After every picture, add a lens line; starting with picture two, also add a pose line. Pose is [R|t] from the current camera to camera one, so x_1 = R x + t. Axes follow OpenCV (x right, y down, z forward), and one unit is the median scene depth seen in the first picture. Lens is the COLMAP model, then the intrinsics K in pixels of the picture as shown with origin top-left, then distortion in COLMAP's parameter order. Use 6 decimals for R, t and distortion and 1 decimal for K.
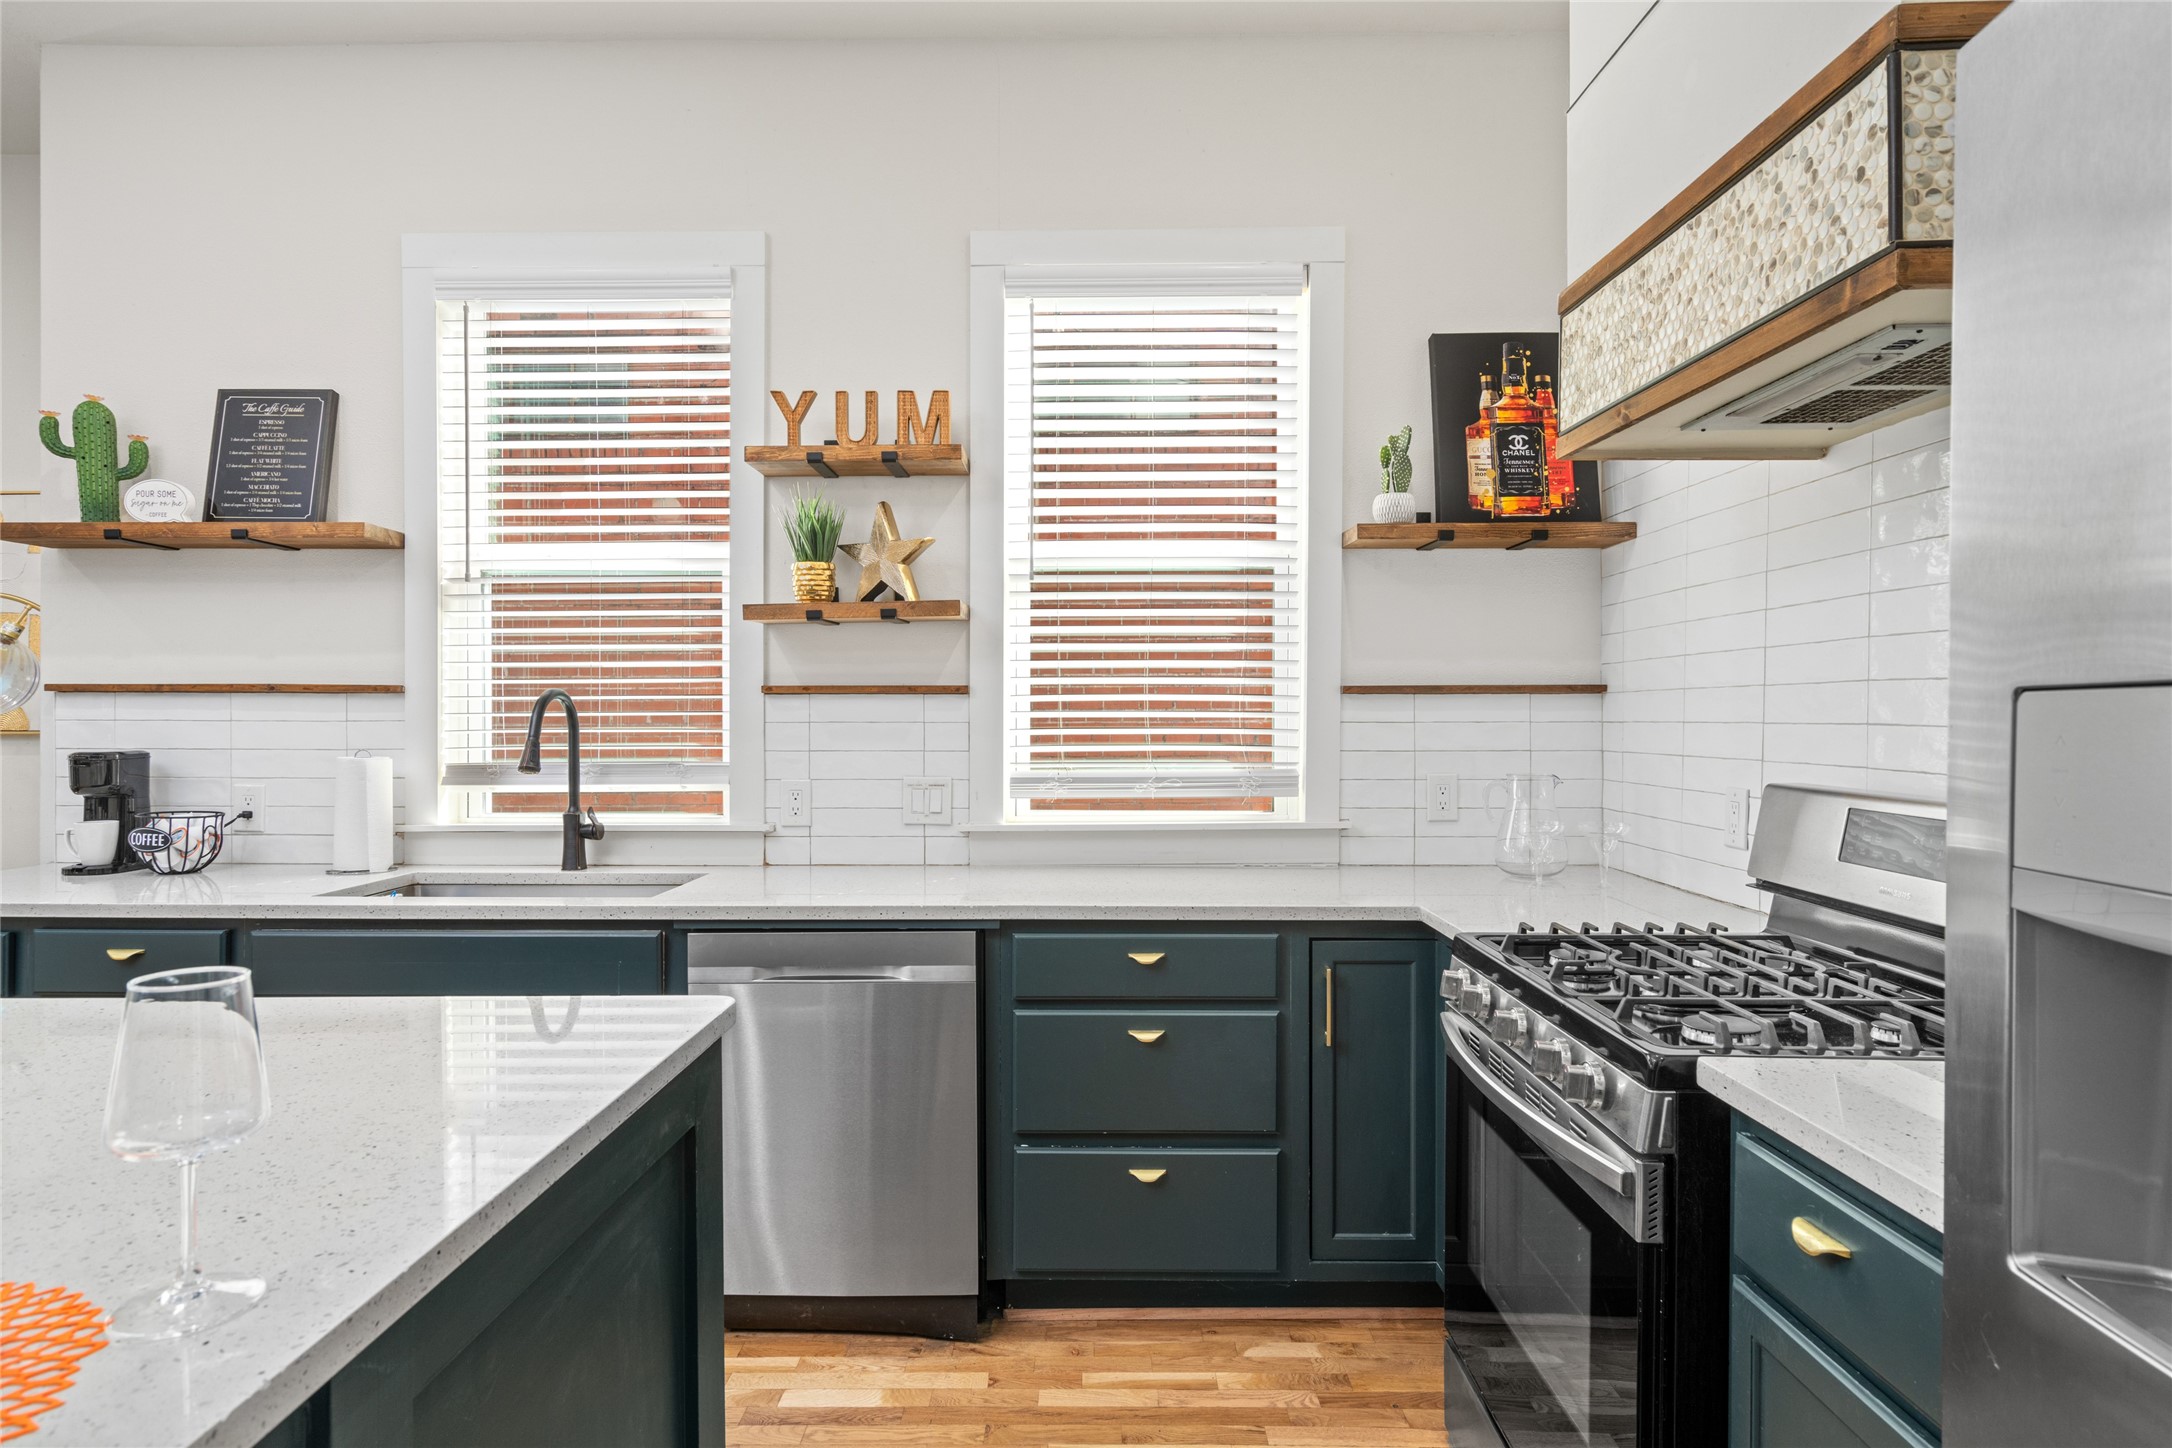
lens RADIAL K [[1163.0, 0, 1084.5], [0, 1163.0, 719.1], [0, 0, 1]] dist [0.004222, 0.001185]
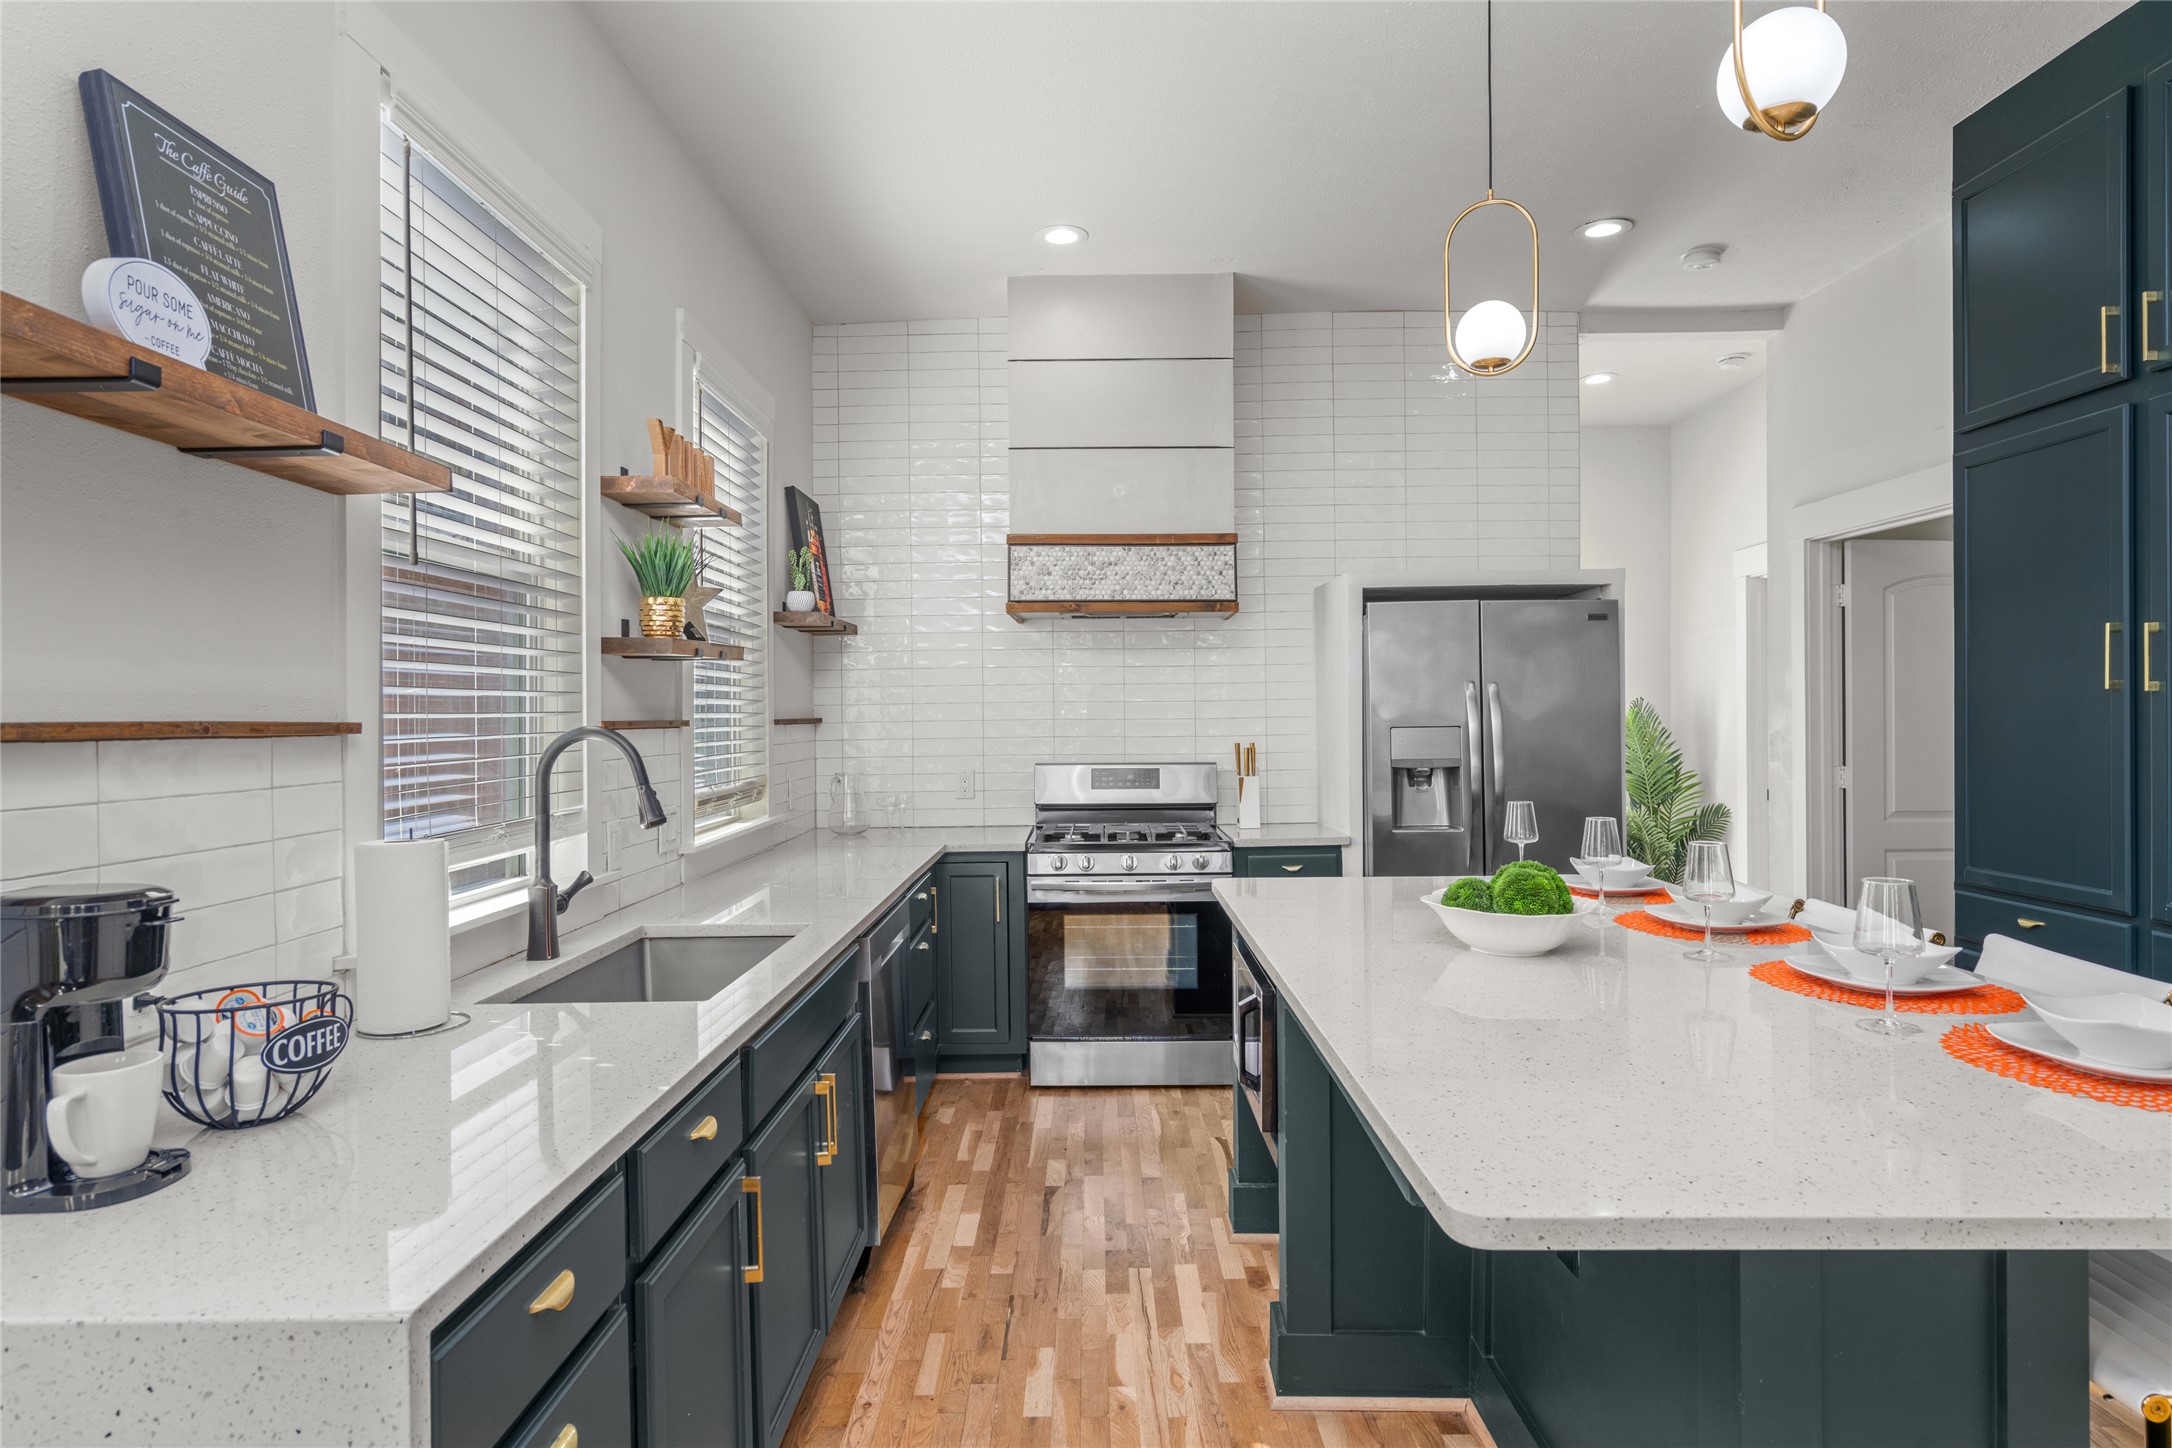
lens RADIAL K [[1166.1, 0, 1085.1], [0, 1166.1, 712.2], [0, 0, 1]] dist [0.002368, 0.000541]
pose [[-0.007804, 0.003990, 0.999962, -1.258065], [0.020012, 0.999792, -0.003833, -0.025838], [-0.999769, 0.019981, -0.007882, 0.660633]]
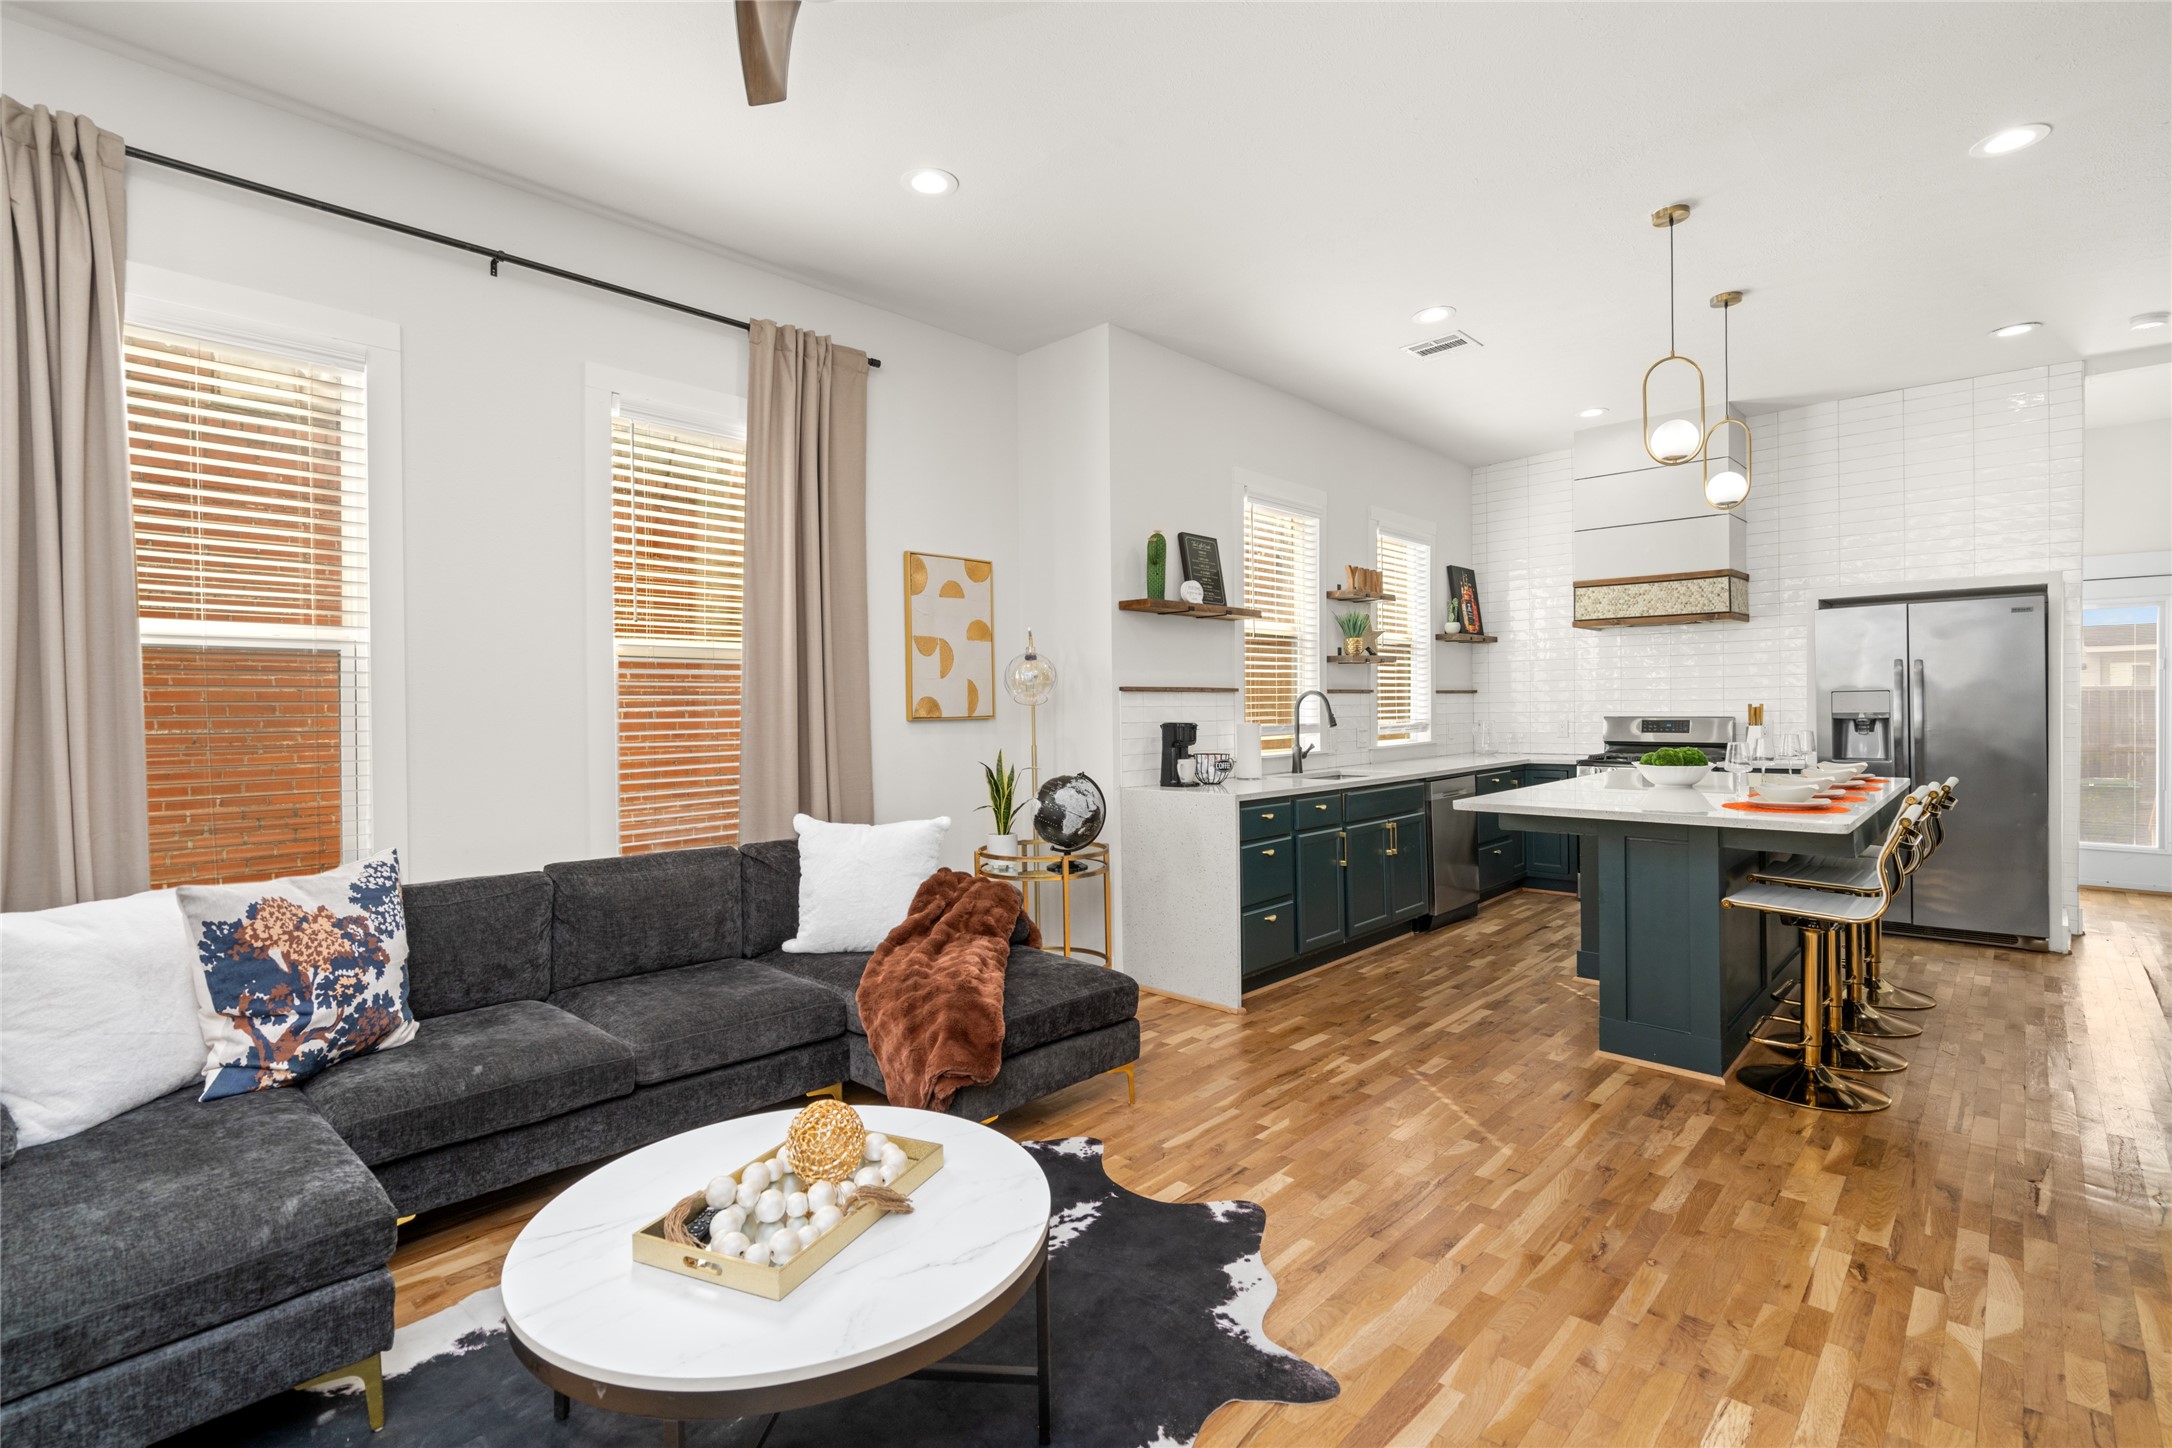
lens RADIAL K [[992.5, 0, 1076.2], [0, 992.5, 716.2], [0, 0, 1]] dist [-0.001500, -0.000022]
pose [[0.684038, -0.014631, 0.729300, -2.145993], [0.017411, 0.999841, 0.003728, 0.008810], [-0.729238, 0.010147, 0.684184, 0.026618]]
